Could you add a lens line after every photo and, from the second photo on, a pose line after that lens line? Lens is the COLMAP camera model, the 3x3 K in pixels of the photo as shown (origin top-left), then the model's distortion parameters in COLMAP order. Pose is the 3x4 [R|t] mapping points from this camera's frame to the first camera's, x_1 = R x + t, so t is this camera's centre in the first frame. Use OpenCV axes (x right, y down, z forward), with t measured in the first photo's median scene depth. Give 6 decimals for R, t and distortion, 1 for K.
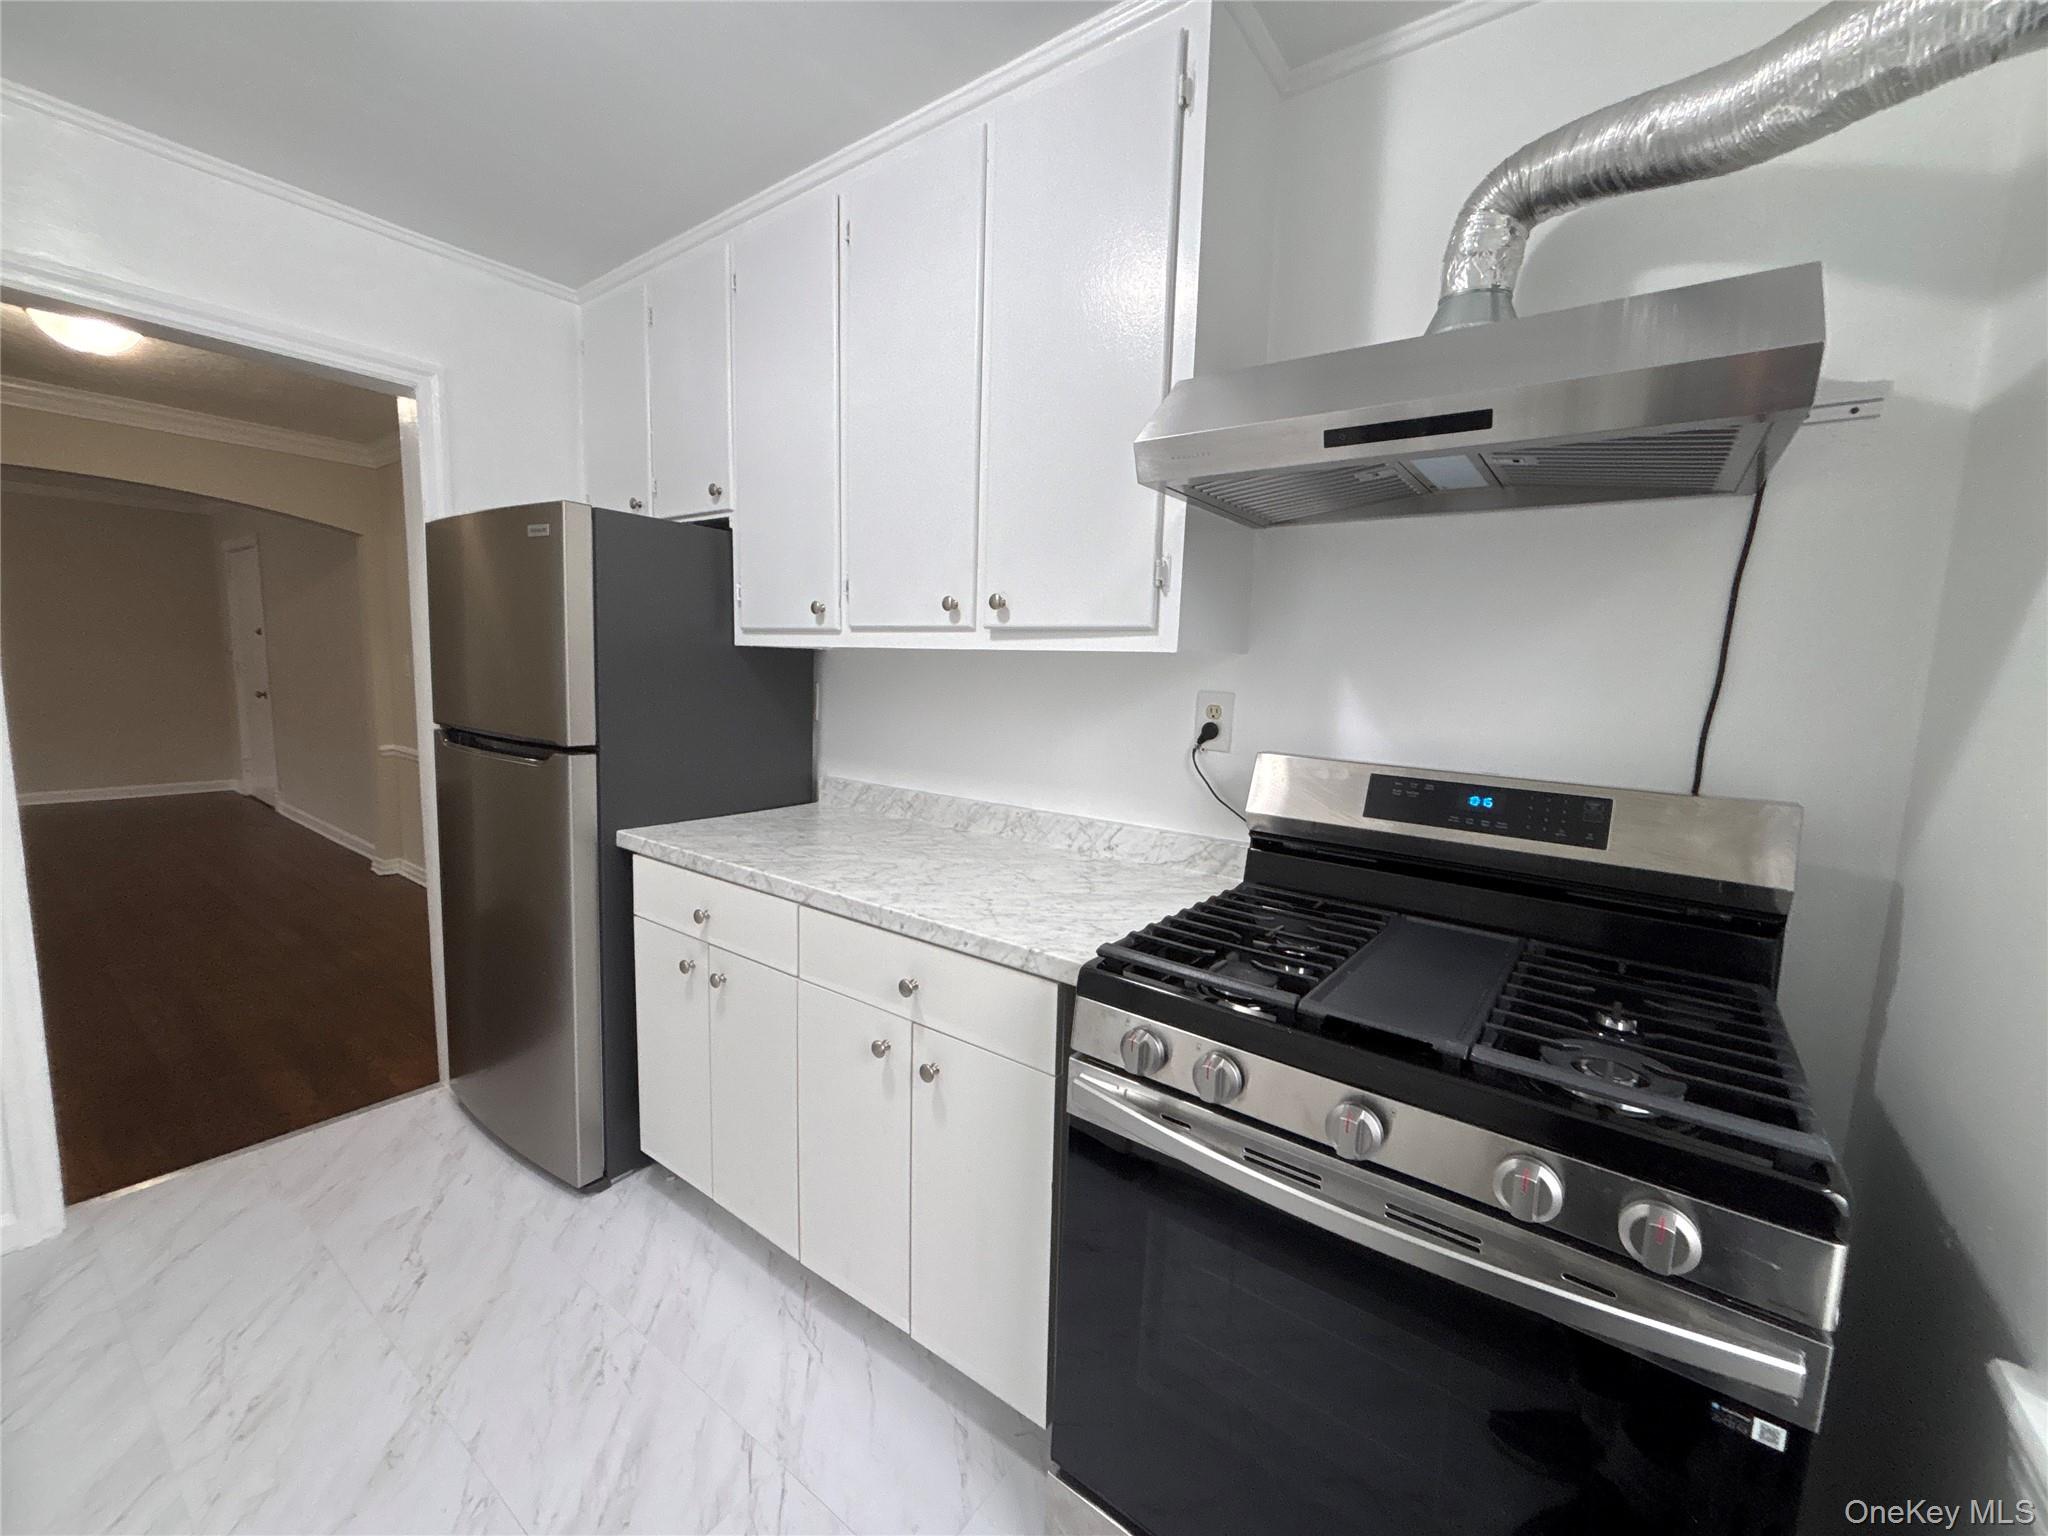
lens RADIAL K [[824.3, 0, 1031.7], [0, 824.3, 765.5], [0, 0, 1]] dist [-0.001236, 0.001771]
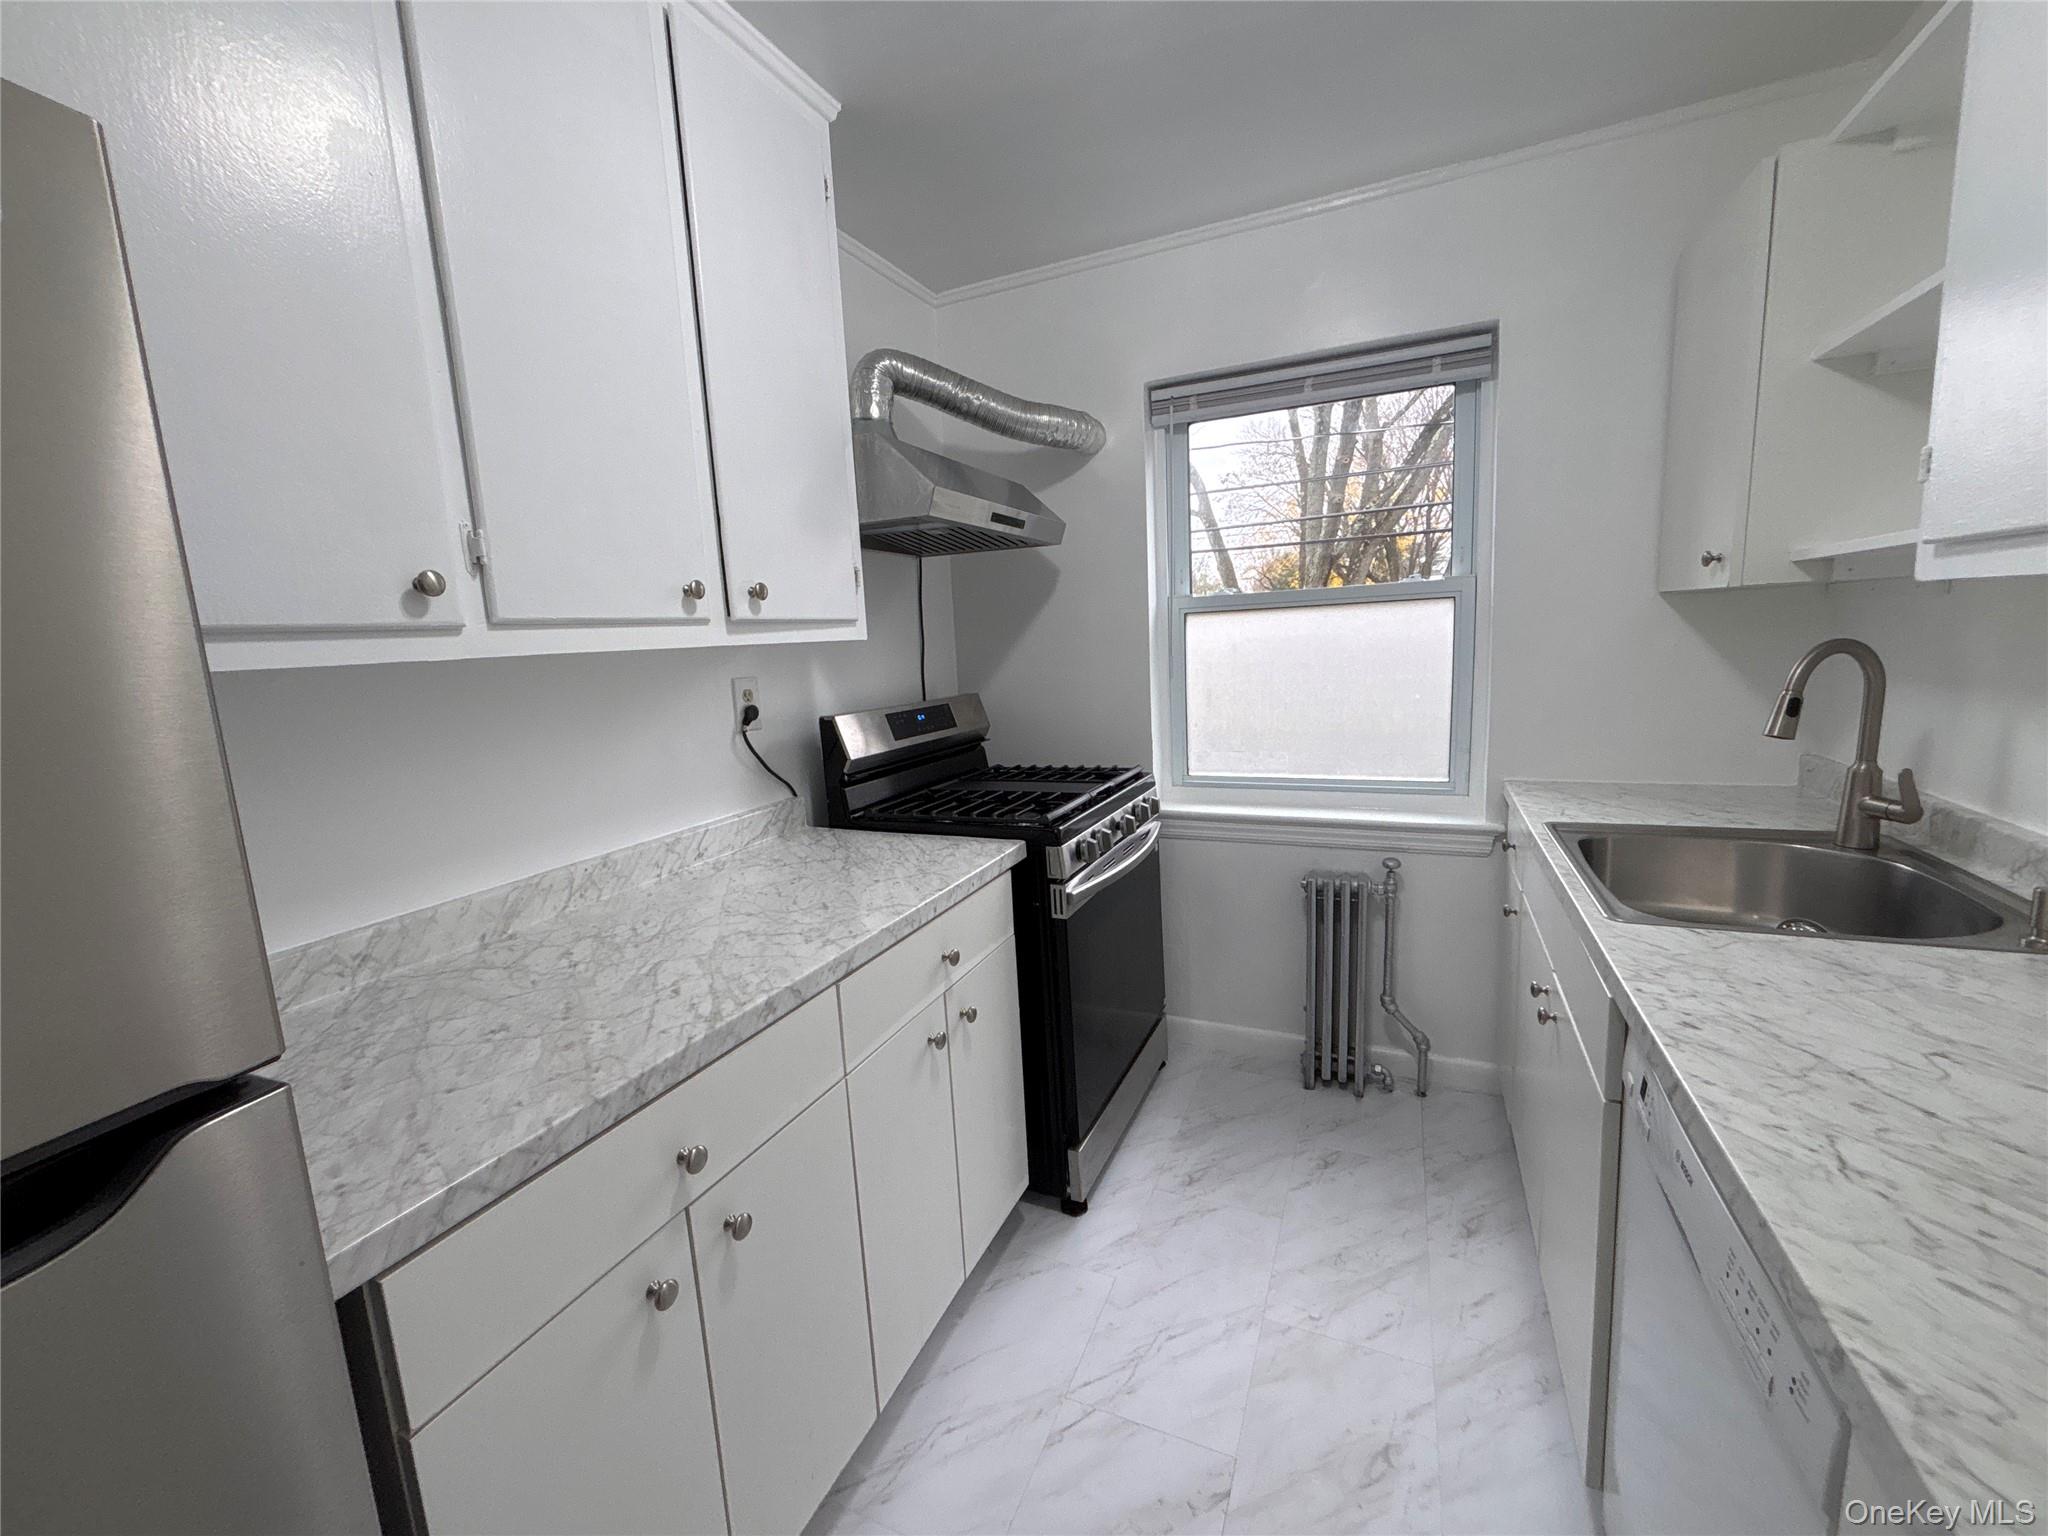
lens RADIAL K [[824.3, 0, 1007.3], [0, 824.3, 778.1], [0, 0, 1]] dist [-0.001236, 0.001771]
pose [[-0.196409, -0.185466, 0.962822, -0.984178], [0.166619, 0.961354, 0.219173, -0.151022], [-0.966262, 0.203471, -0.157916, 0.902195]]
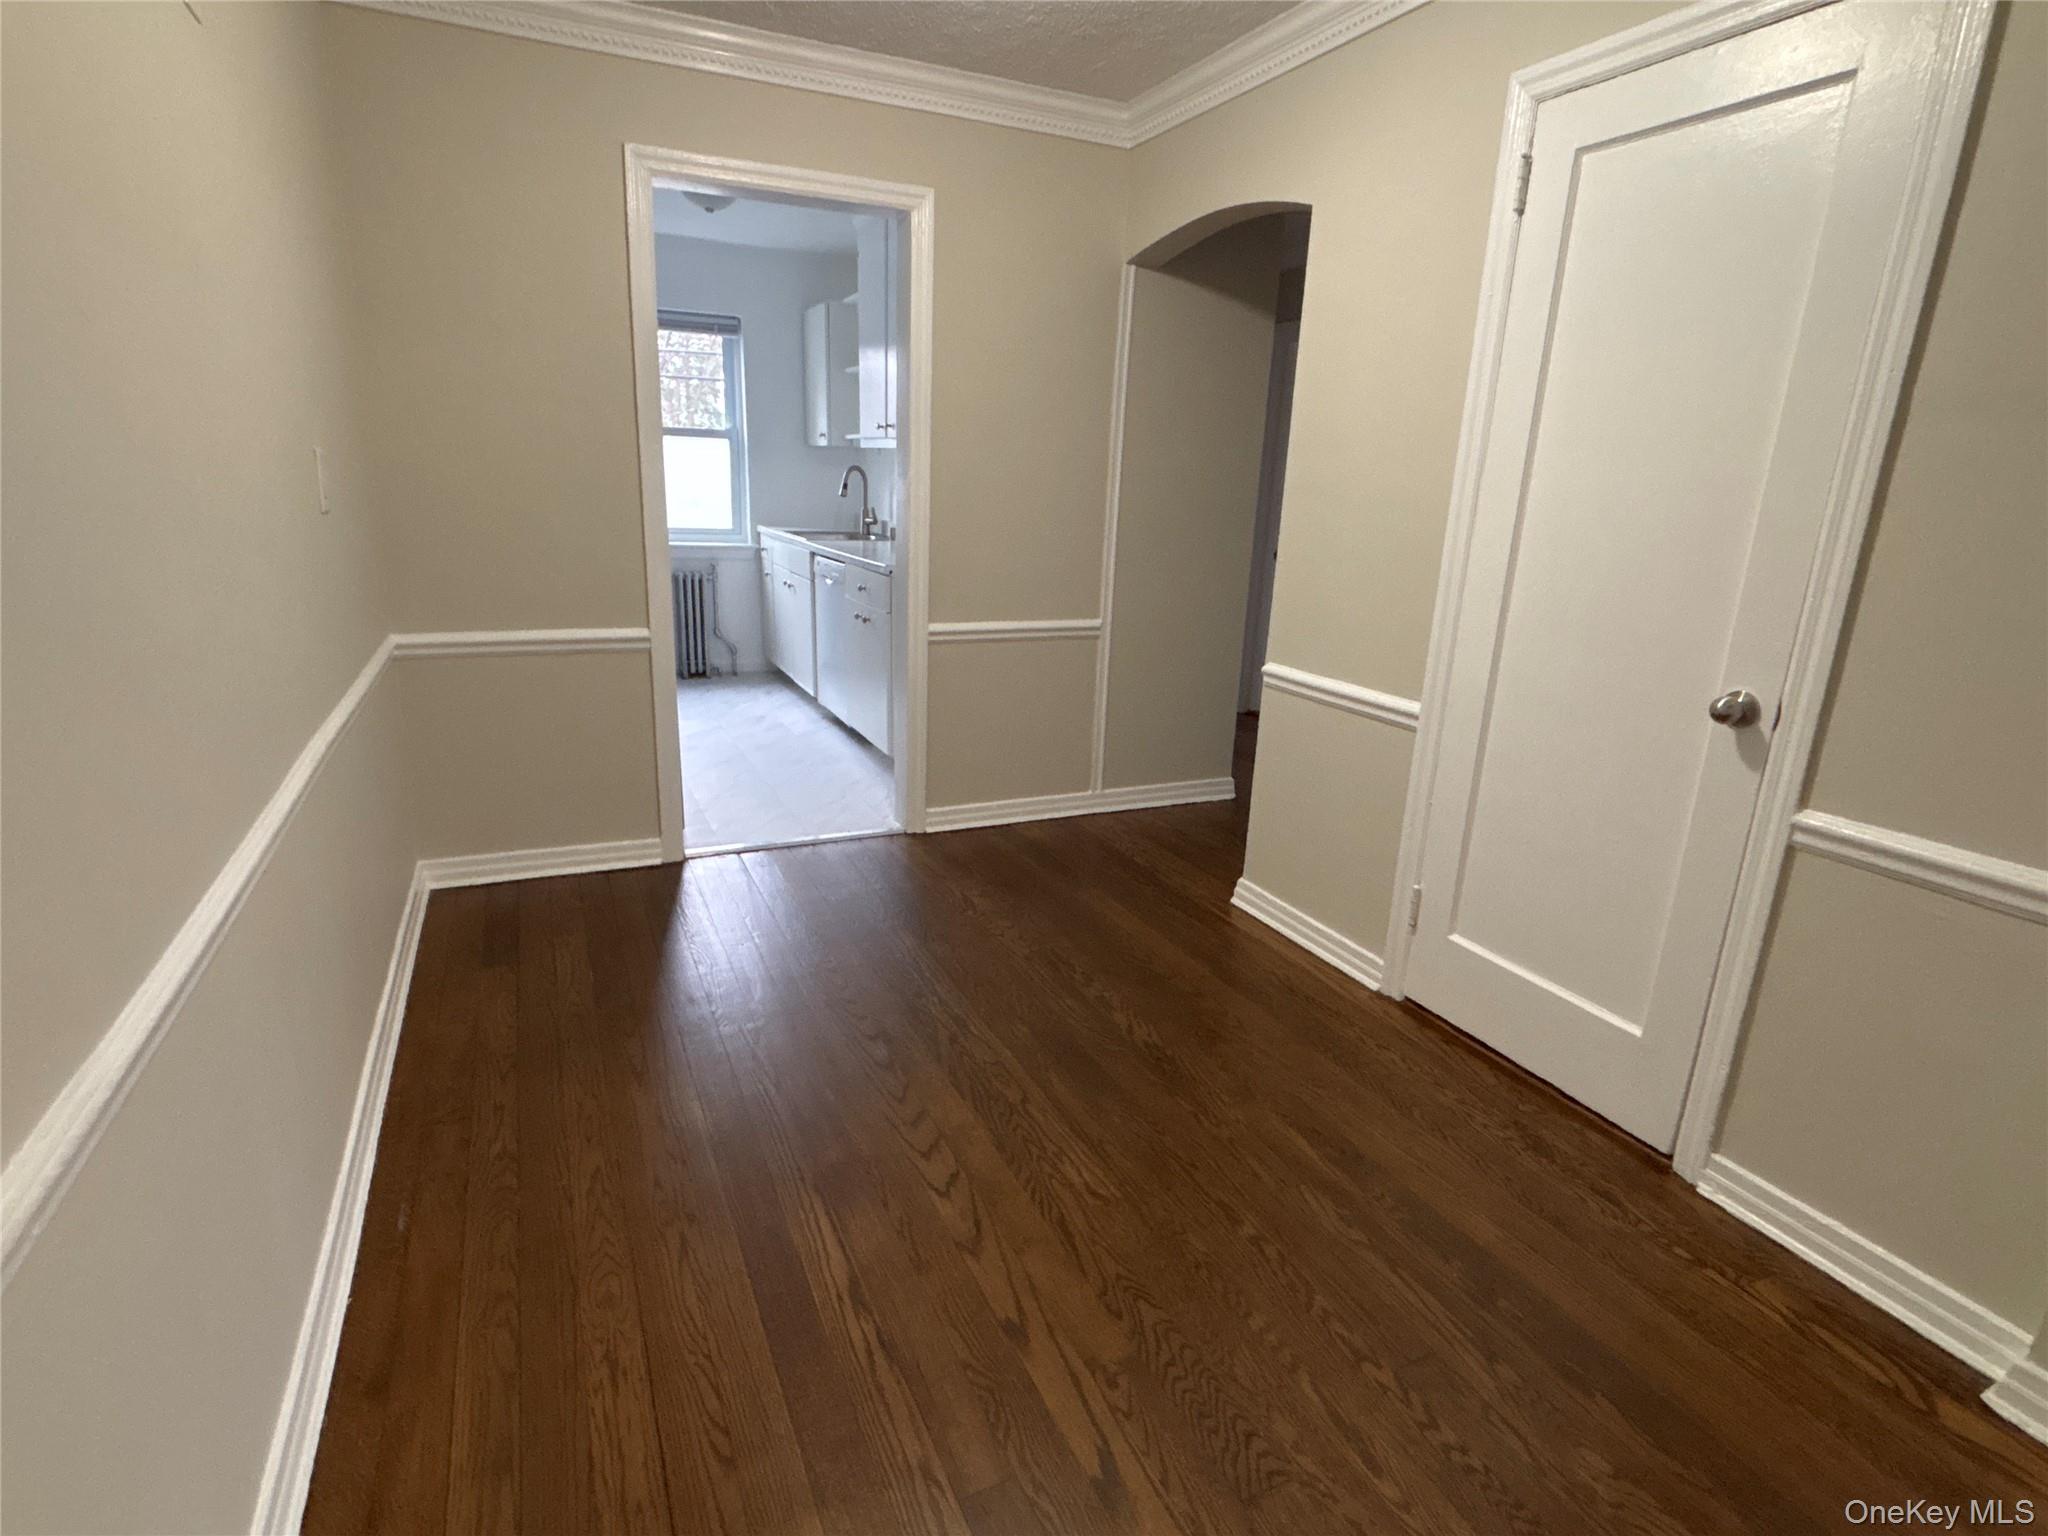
lens RADIAL K [[1036.2, 0, 1025.8], [0, 1036.2, 757.8], [0, 0, 1]] dist [0.022463, -0.001442]
pose [[-0.874078, -0.196167, 0.444417, -1.756768], [-0.011659, 0.923049, 0.384505, -0.272577], [-0.485646, 0.330905, -0.809104, 1.822865]]
